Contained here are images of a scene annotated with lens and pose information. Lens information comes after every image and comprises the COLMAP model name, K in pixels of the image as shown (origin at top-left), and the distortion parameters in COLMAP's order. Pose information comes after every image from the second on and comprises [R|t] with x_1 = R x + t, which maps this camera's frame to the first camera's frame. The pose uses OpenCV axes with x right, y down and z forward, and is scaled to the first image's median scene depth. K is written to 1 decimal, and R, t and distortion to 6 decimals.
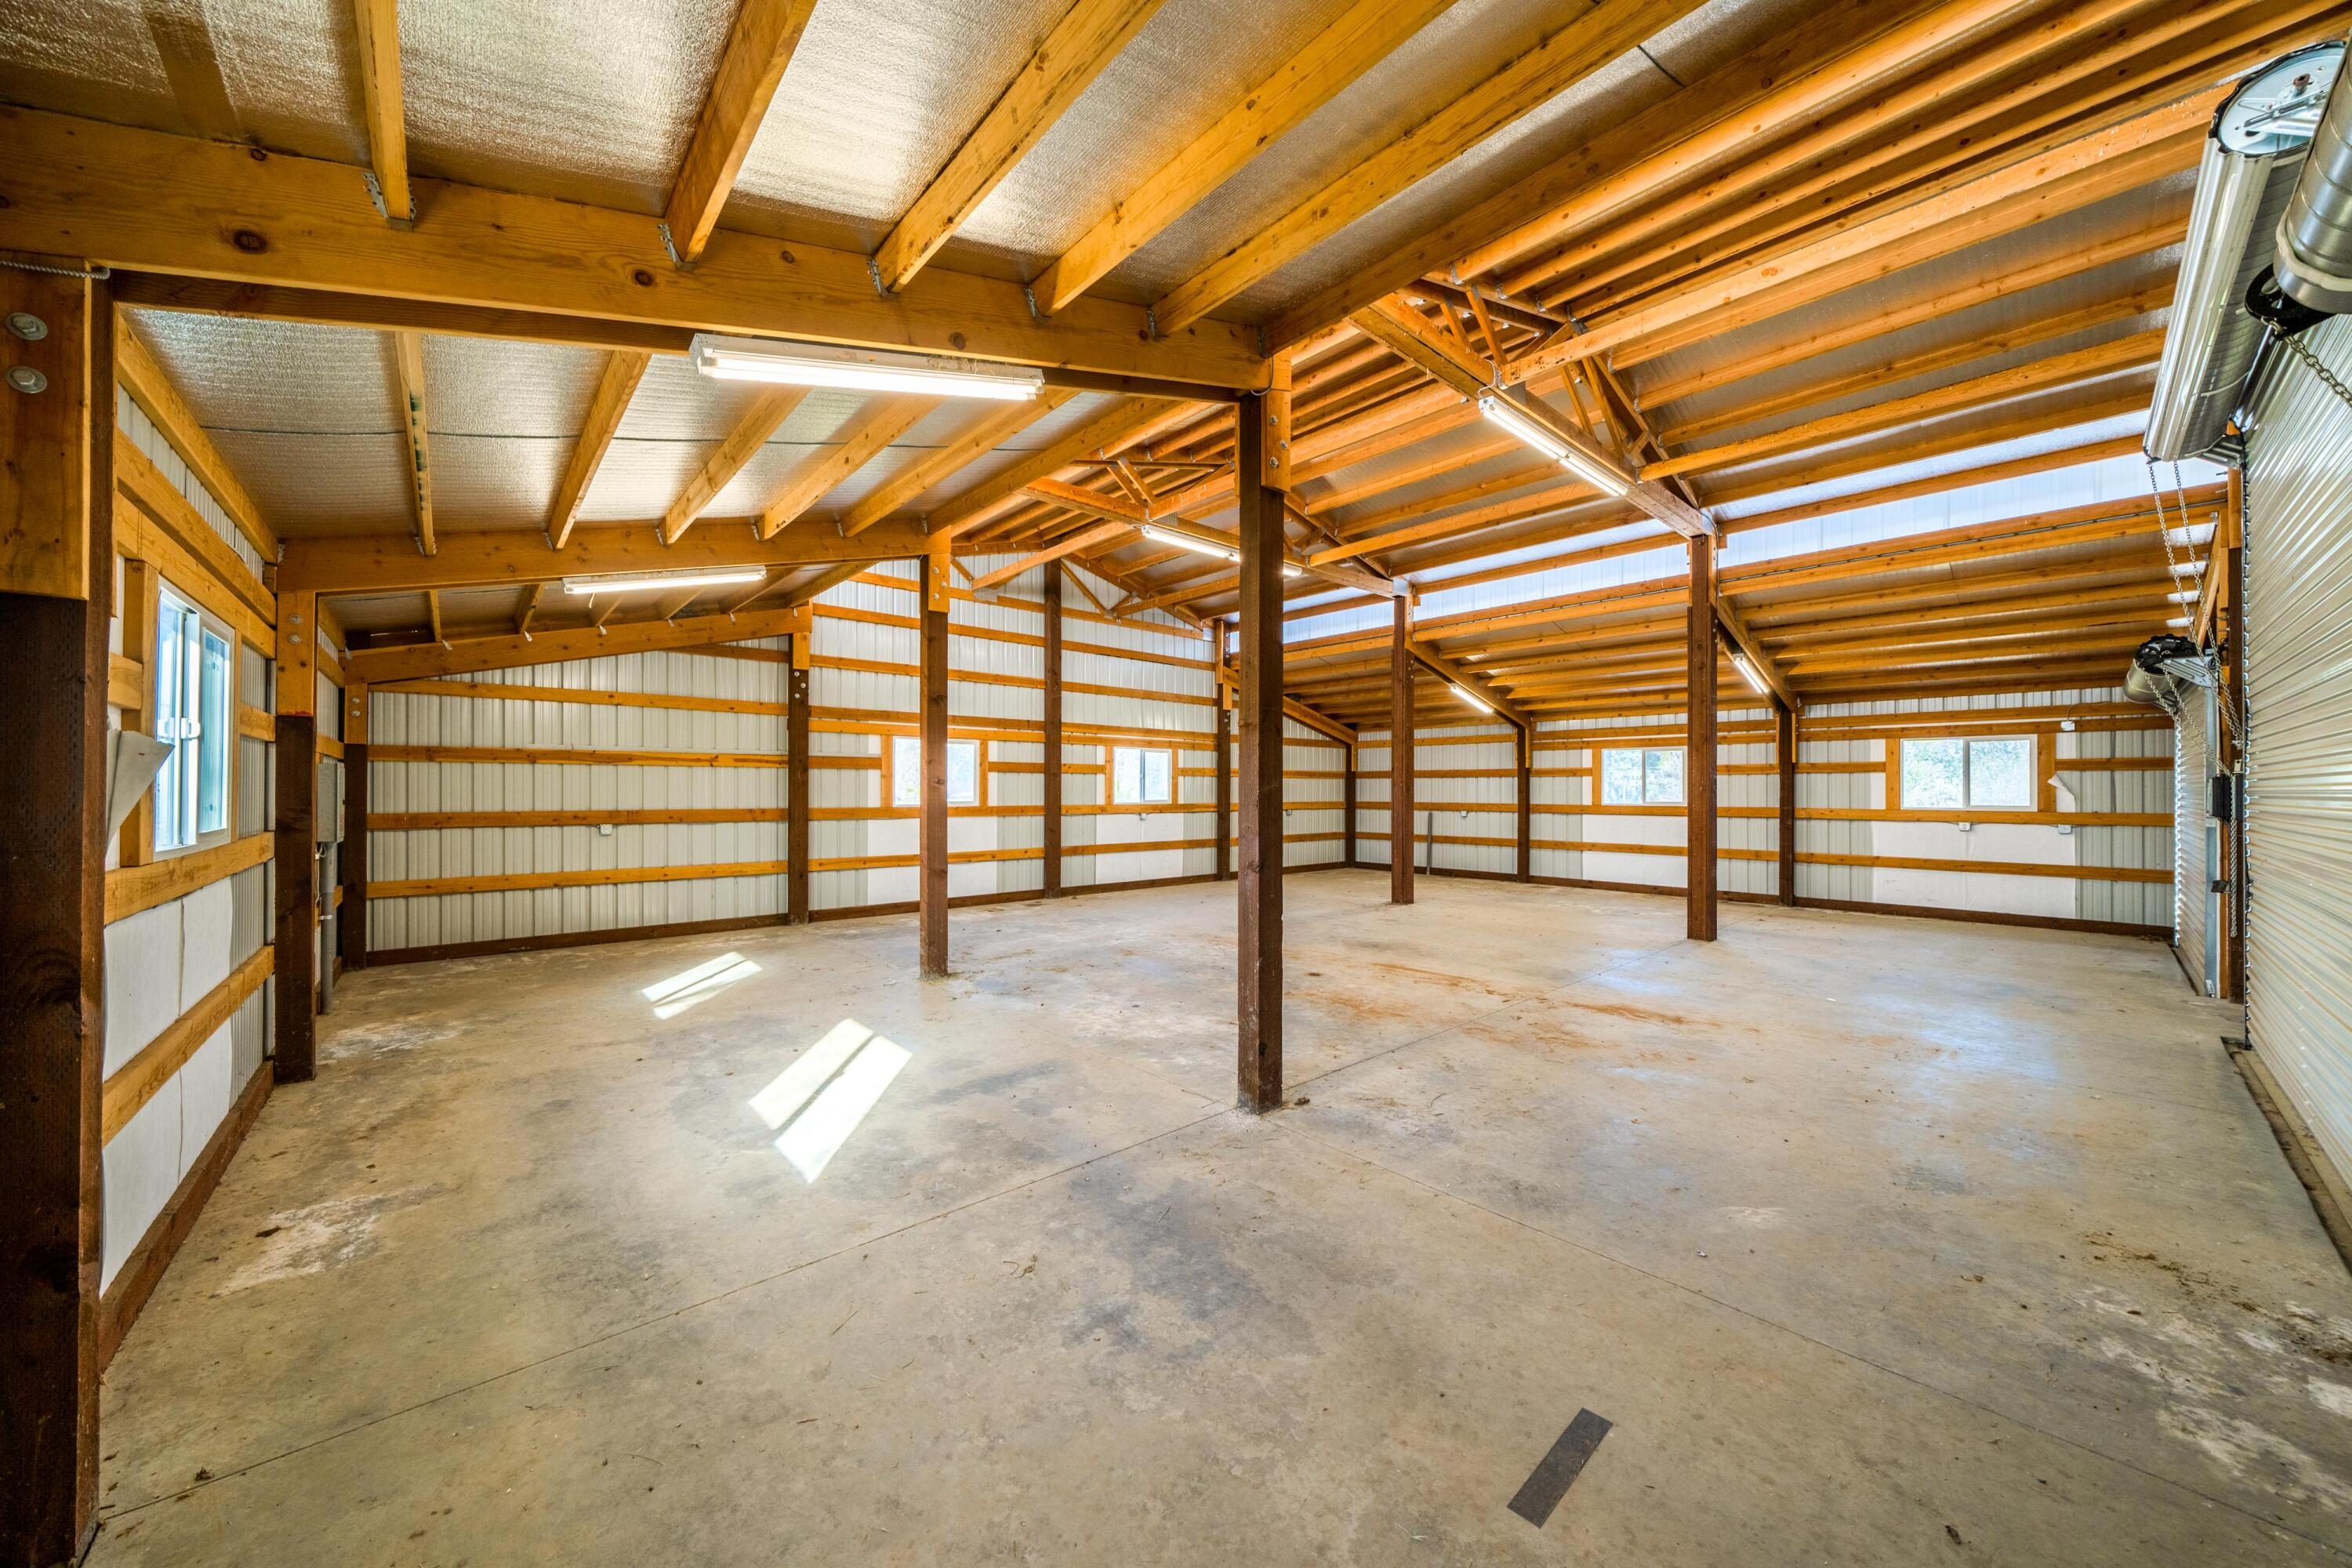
lens RADIAL K [[802.4, 0, 1169.5], [0, 802.4, 790.9], [0, 0, 1]] dist [-0.000722, -0.000005]
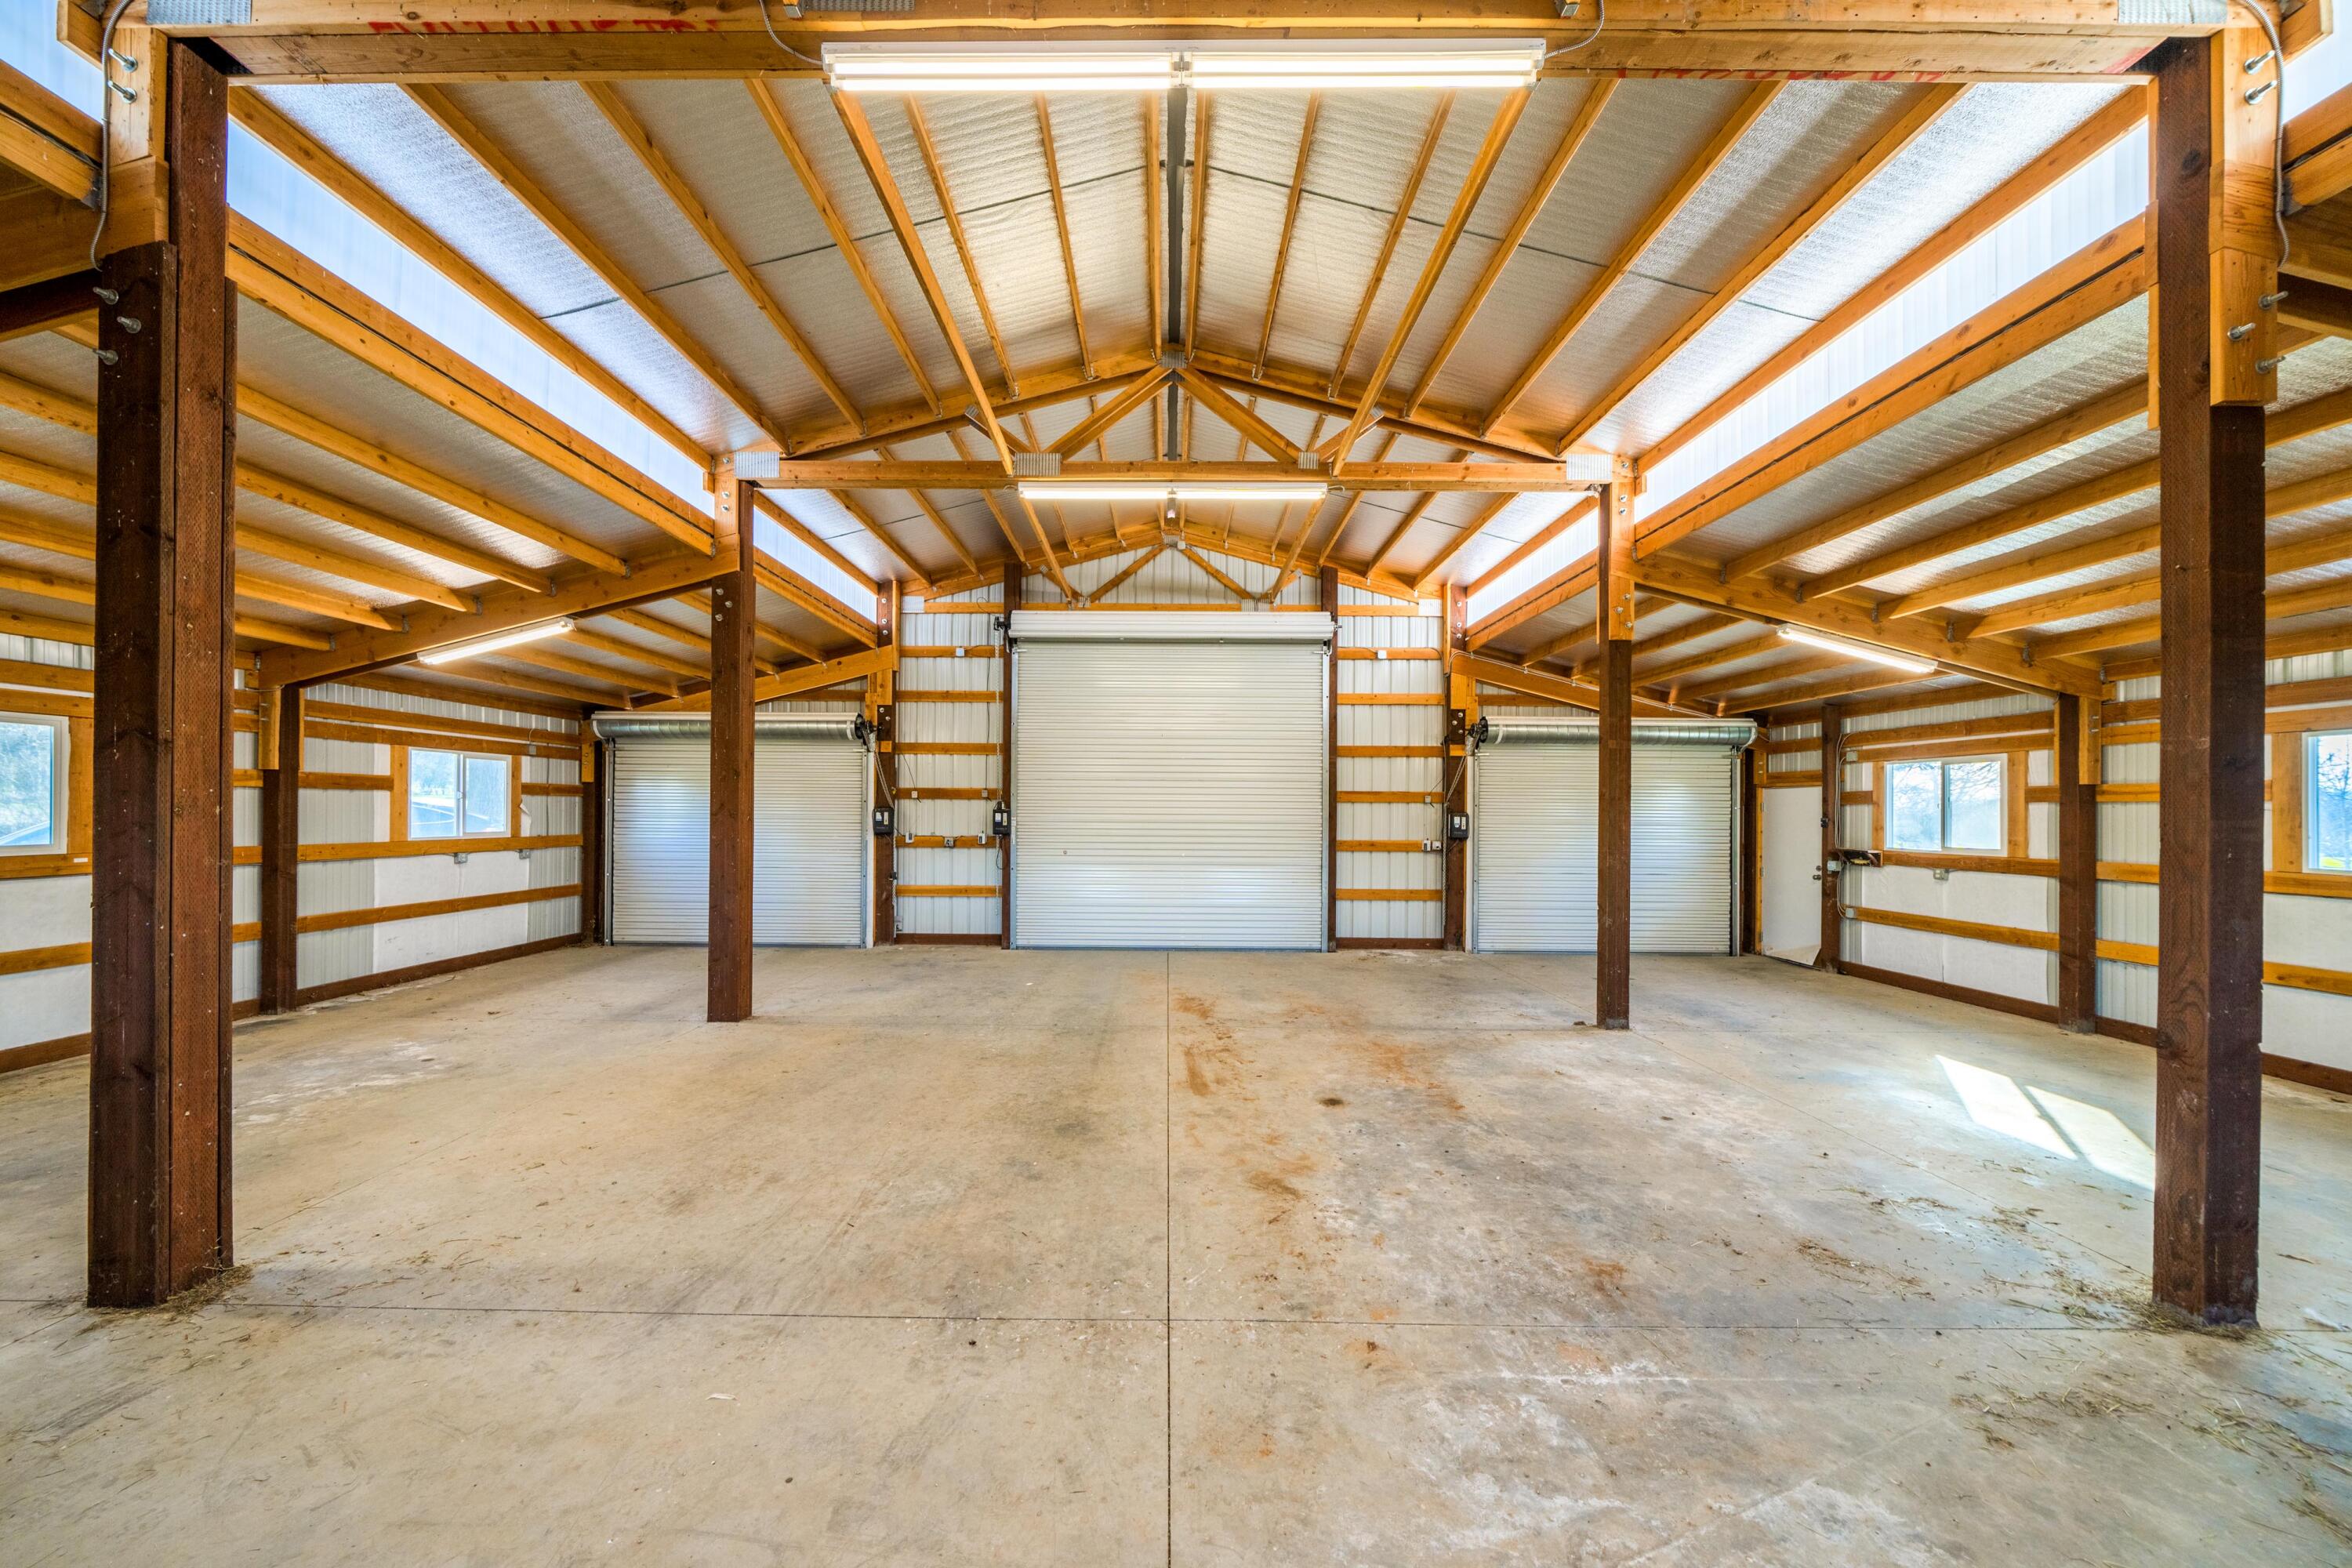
lens RADIAL K [[802.4, 0, 1153.6], [0, 802.4, 802.8], [0, 0, 1]] dist [-0.000722, -0.000005]
pose [[-0.737533, -0.001596, 0.675309, -0.192801], [-0.009980, 0.999914, -0.008535, -0.021566], [-0.675237, -0.013034, -0.737486, 1.854593]]
